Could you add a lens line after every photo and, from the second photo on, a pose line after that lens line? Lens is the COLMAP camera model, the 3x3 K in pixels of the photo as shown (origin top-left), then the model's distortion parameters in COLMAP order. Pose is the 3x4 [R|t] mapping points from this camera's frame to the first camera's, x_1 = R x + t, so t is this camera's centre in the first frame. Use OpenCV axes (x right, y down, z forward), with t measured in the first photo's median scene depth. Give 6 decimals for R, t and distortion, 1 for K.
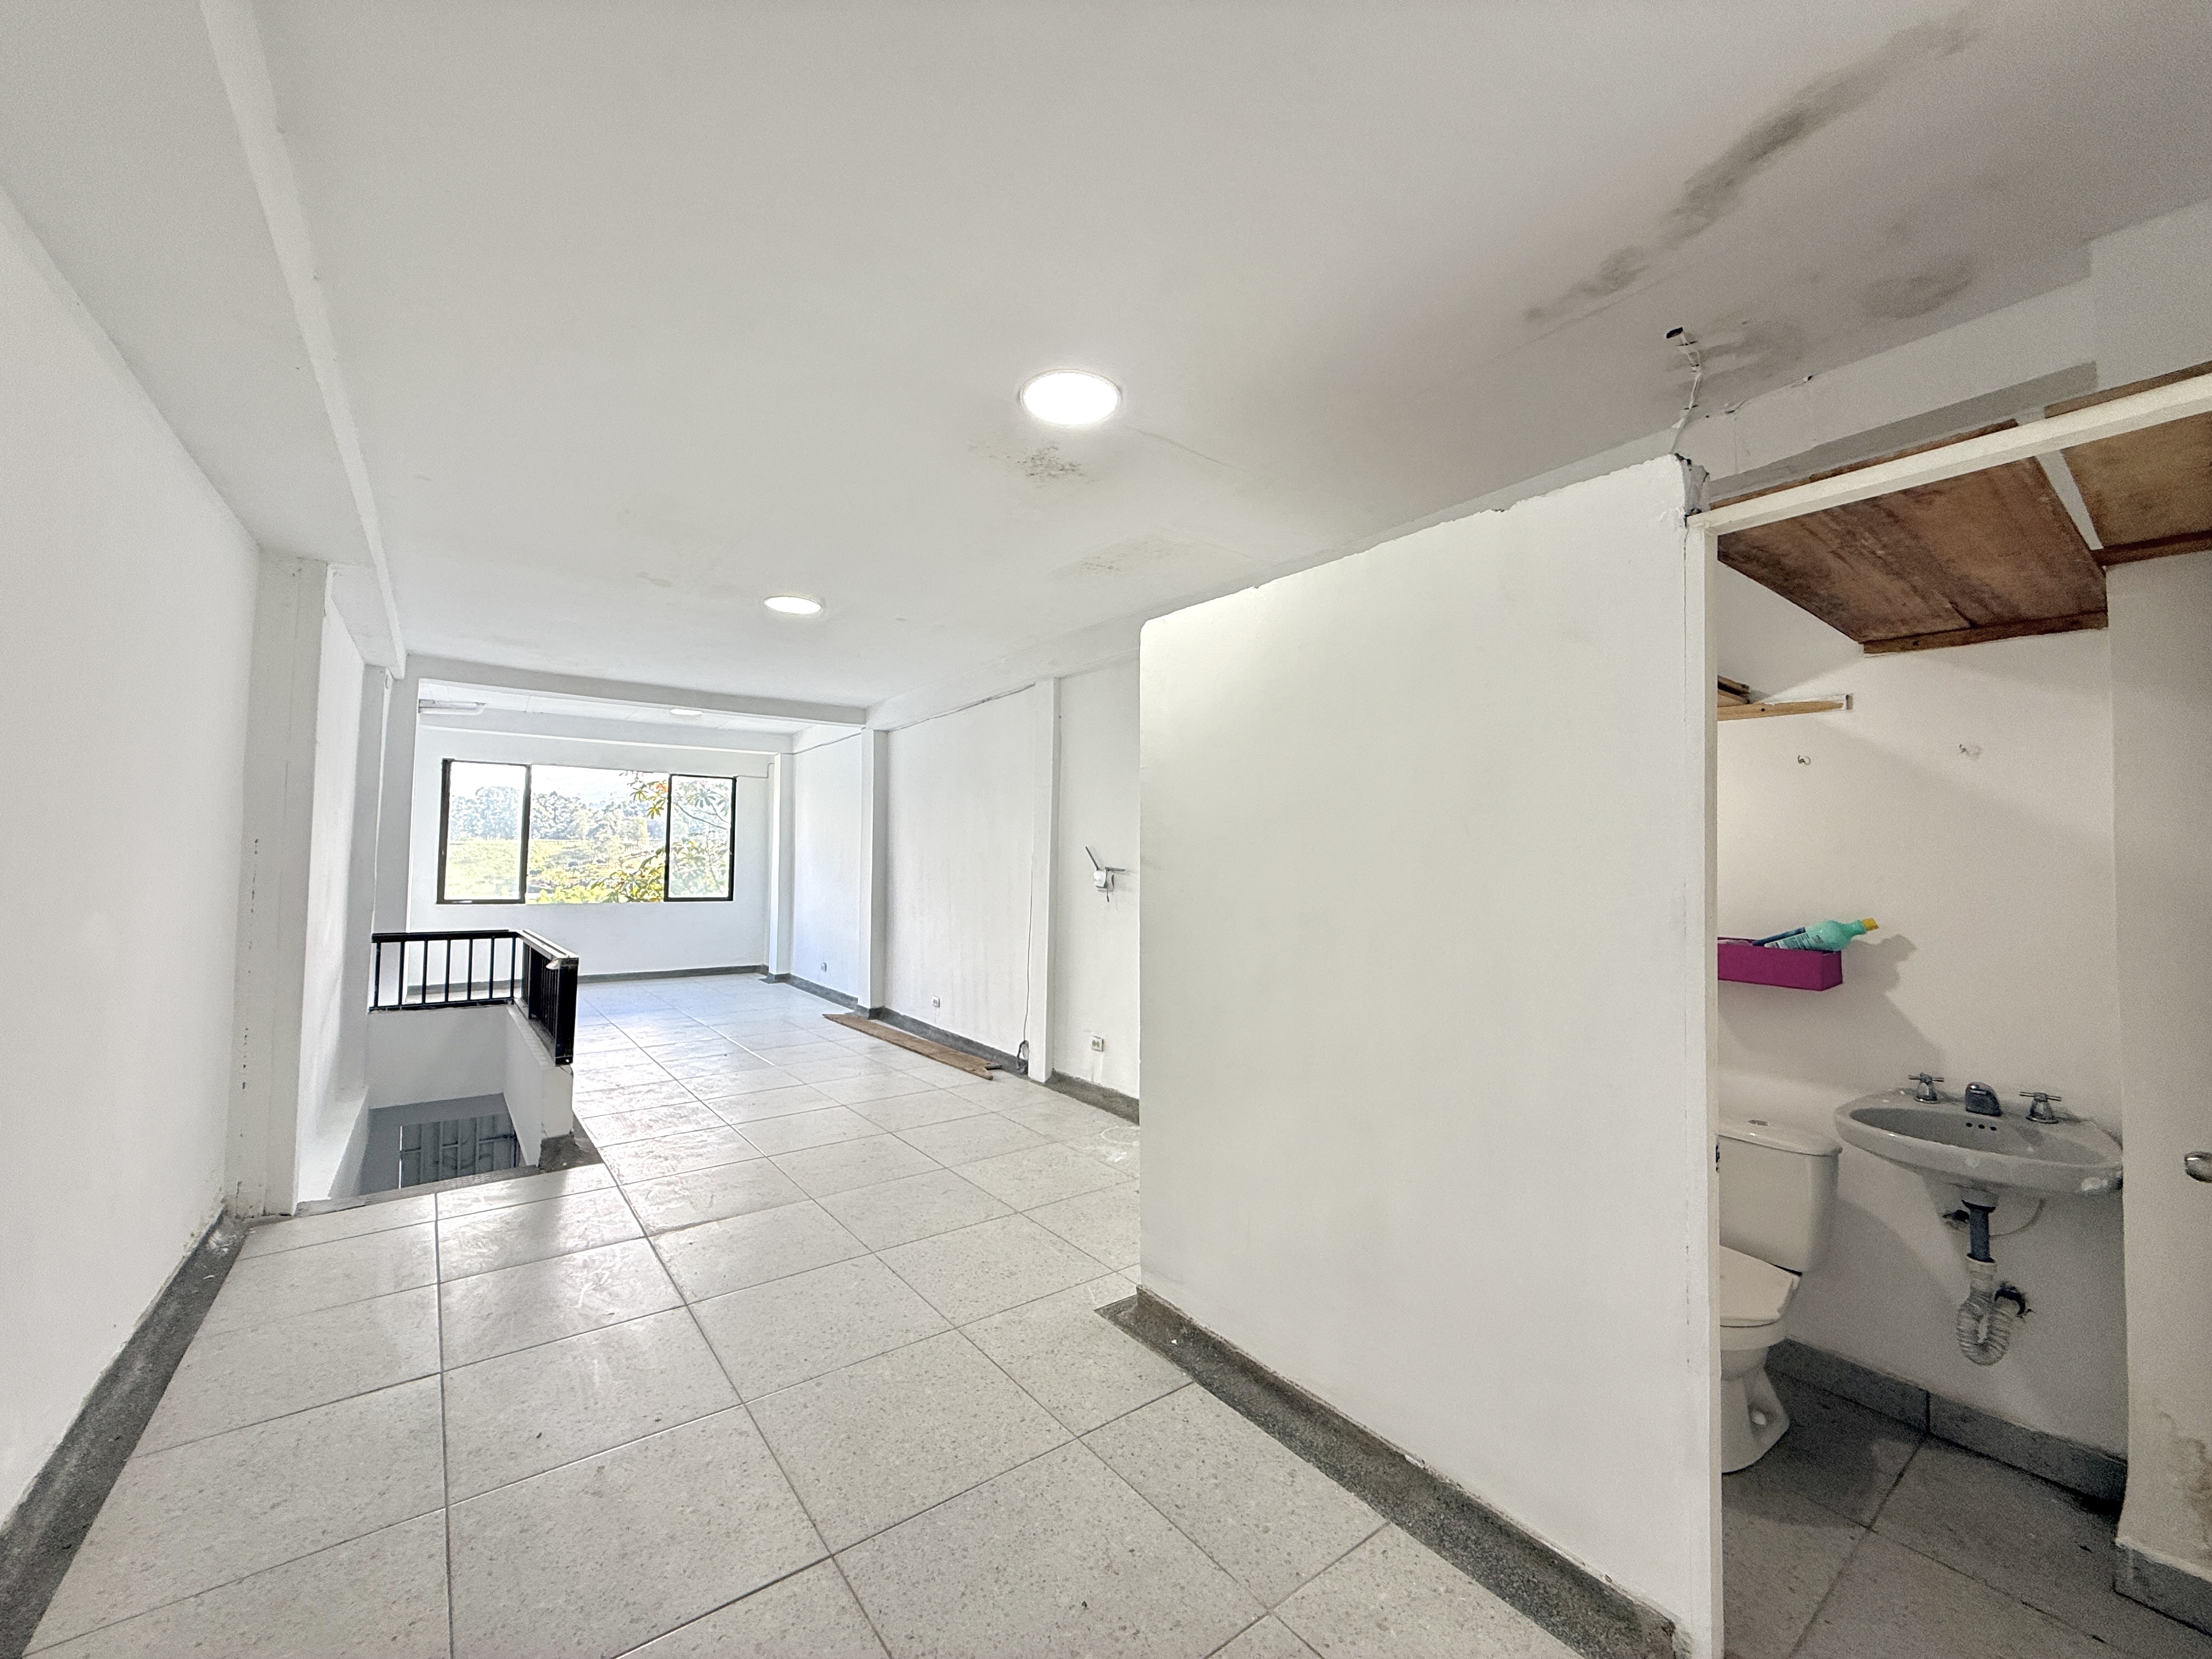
lens RADIAL K [[878.1, 0, 1103.0], [0, 878.1, 834.8], [0, 0, 1]] dist [-0.003174, 0.000514]
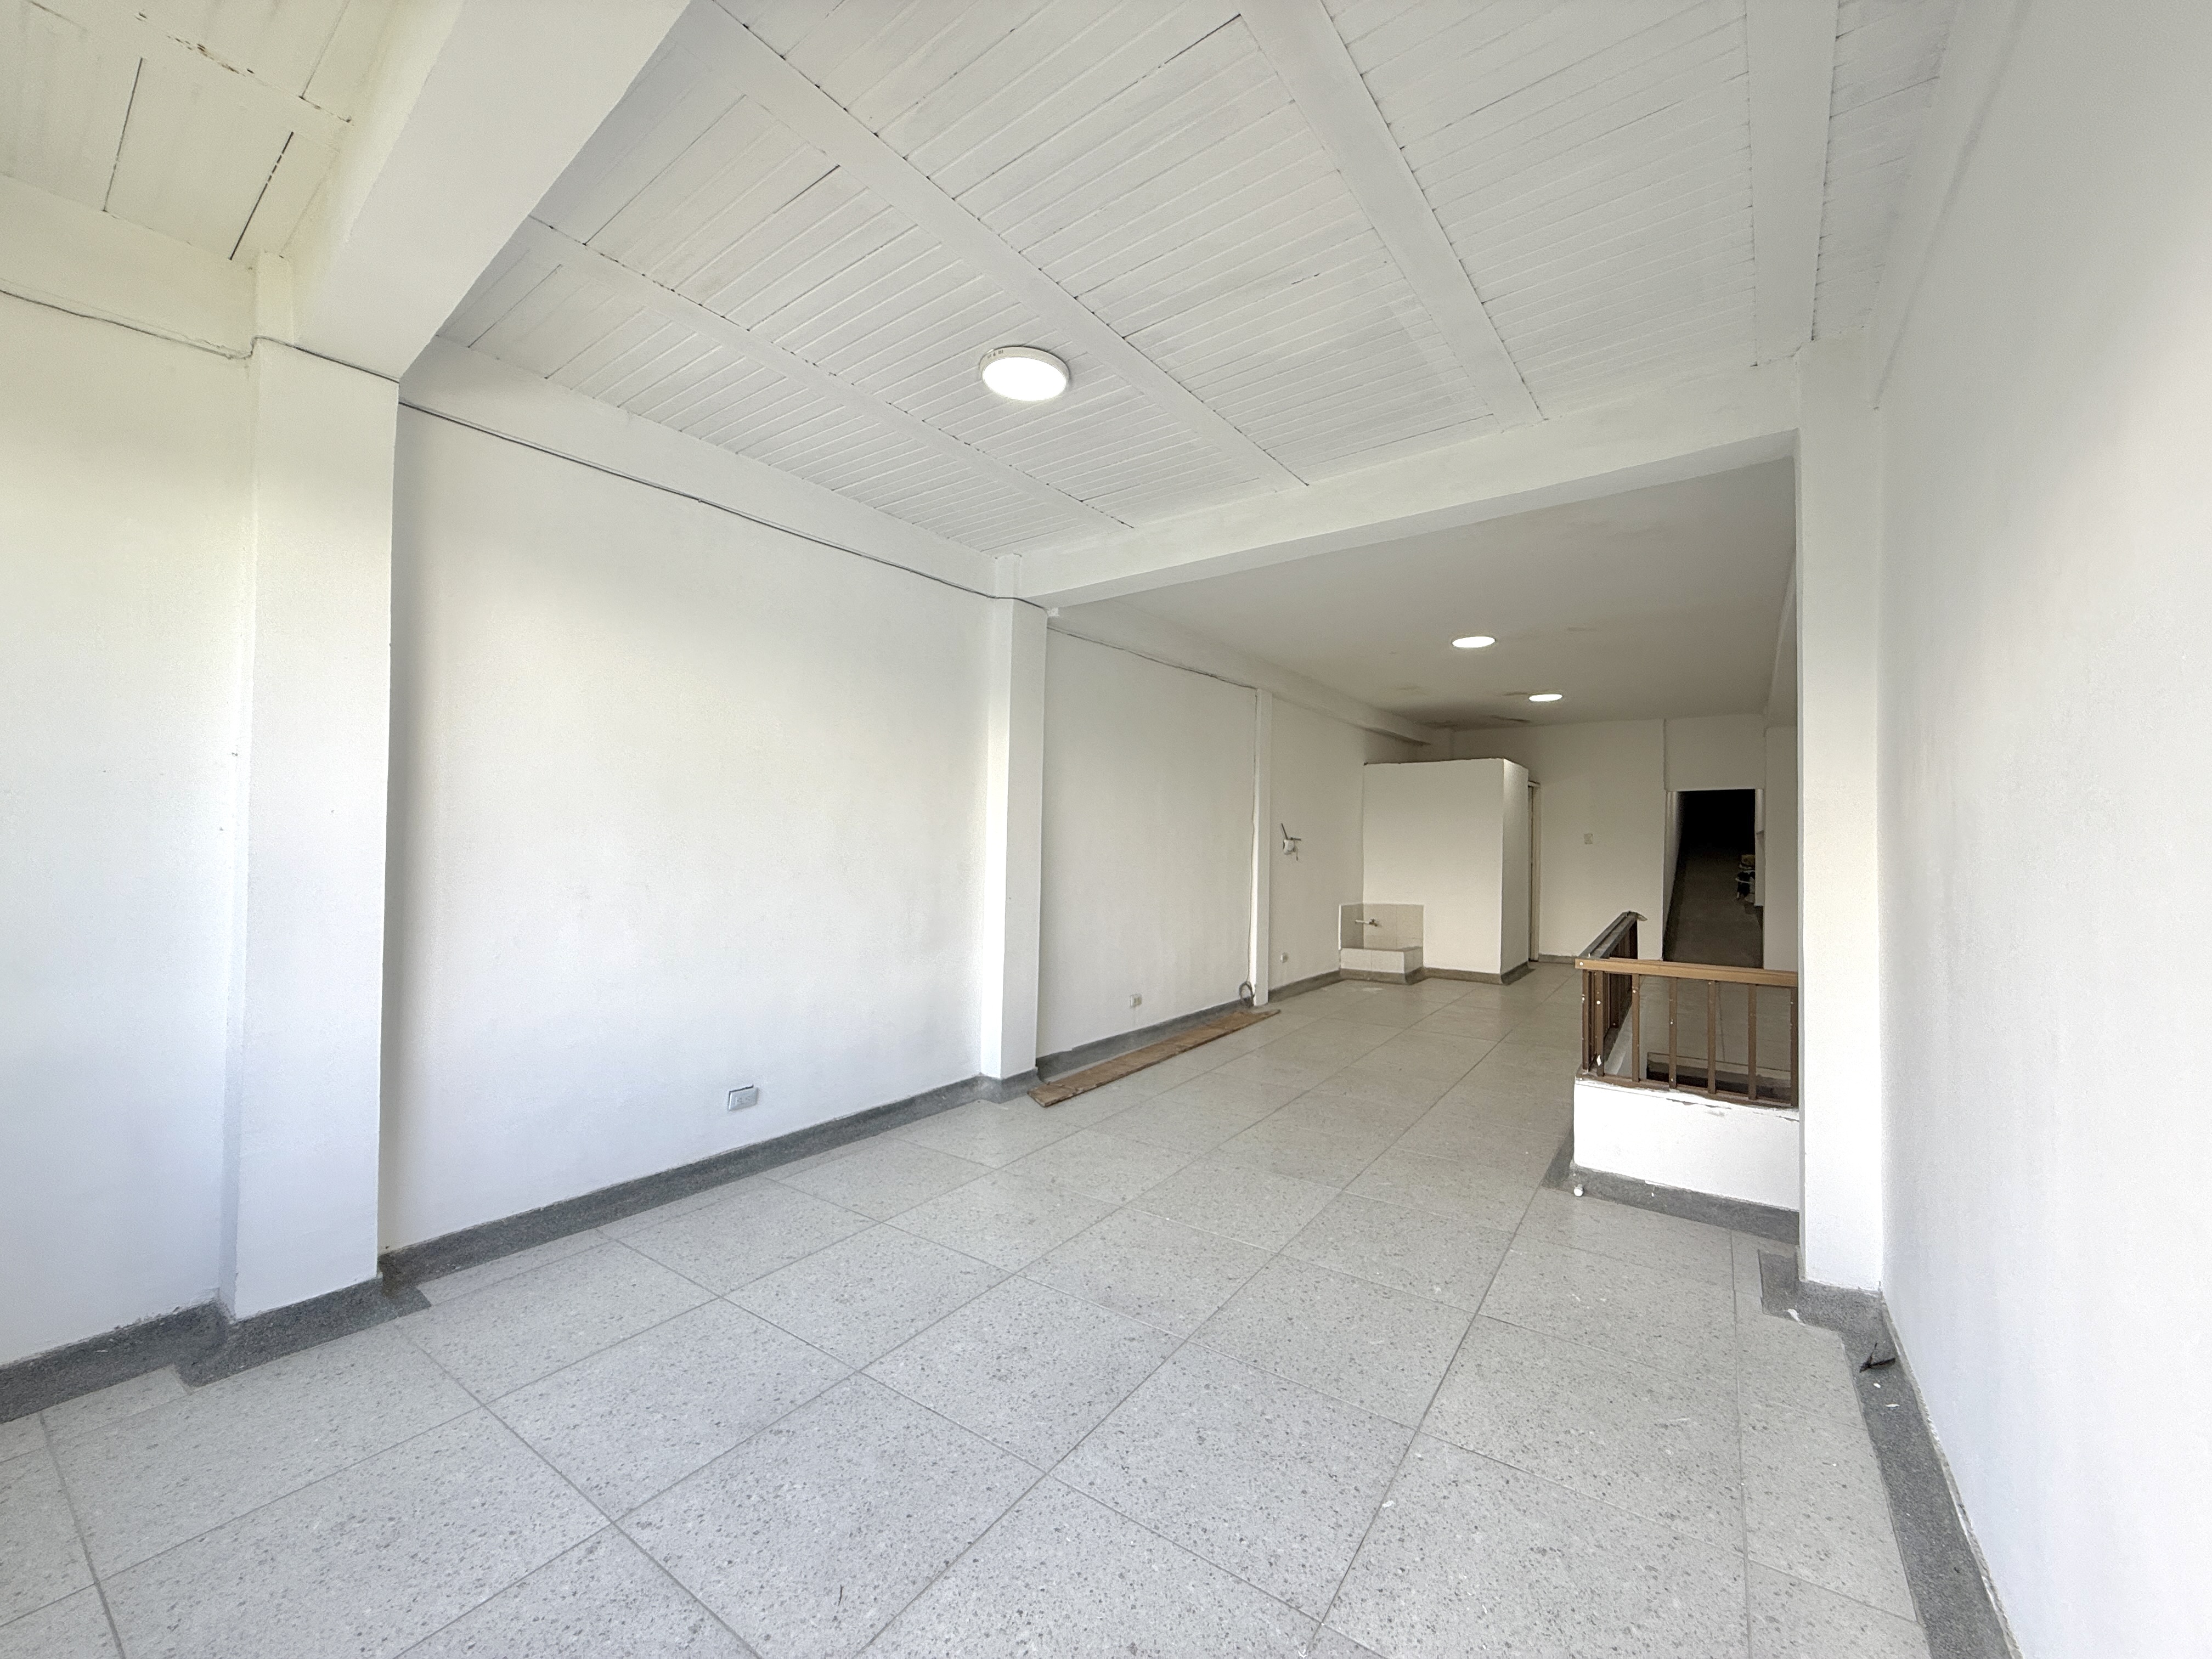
lens RADIAL K [[878.1, 0, 1094.4], [0, 878.1, 825.2], [0, 0, 1]] dist [-0.003174, 0.000514]
pose [[-0.295407, -0.002204, 0.955369, -1.347779], [-0.048879, 0.998723, -0.012810, 0.052487], [-0.954120, -0.050482, -0.295137, 1.790987]]
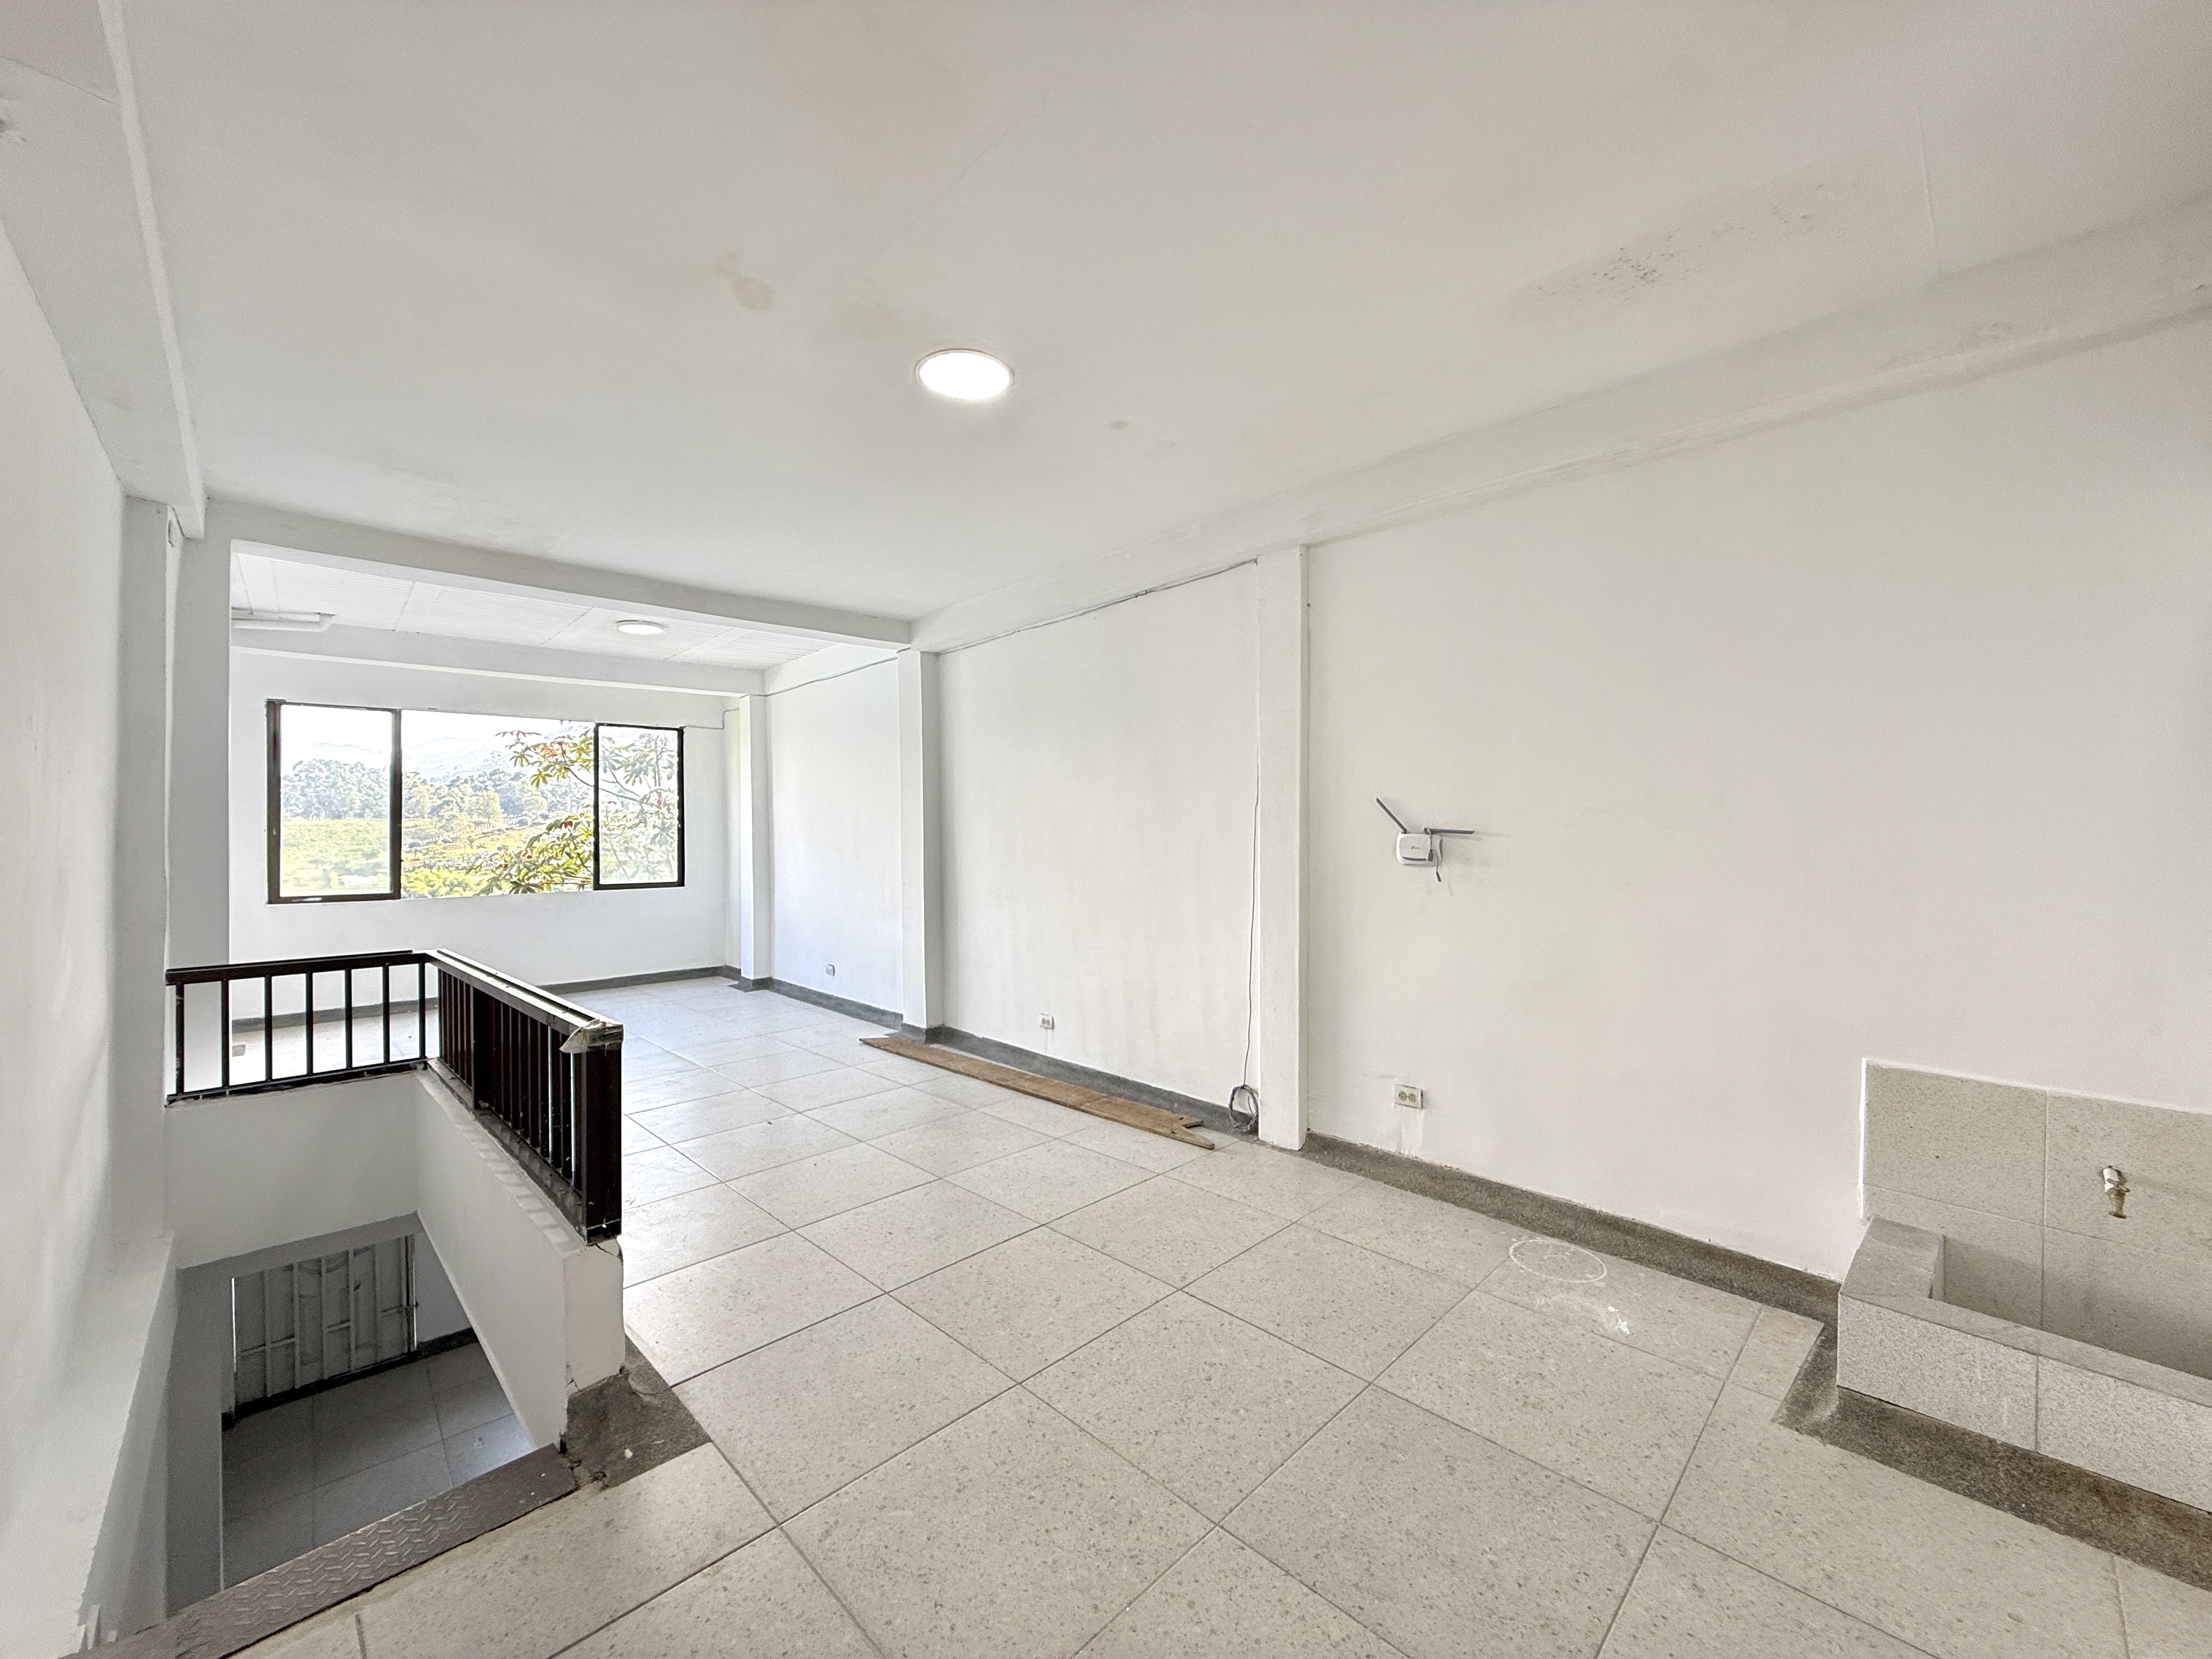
lens RADIAL K [[878.1, 0, 1102.8], [0, 878.1, 832.3], [0, 0, 1]] dist [-0.003174, 0.000514]
pose [[0.992219, -0.021639, 0.122608, -0.318645], [0.017381, 0.999212, 0.035689, 0.012623], [-0.123283, -0.033281, 0.991813, 0.389859]]
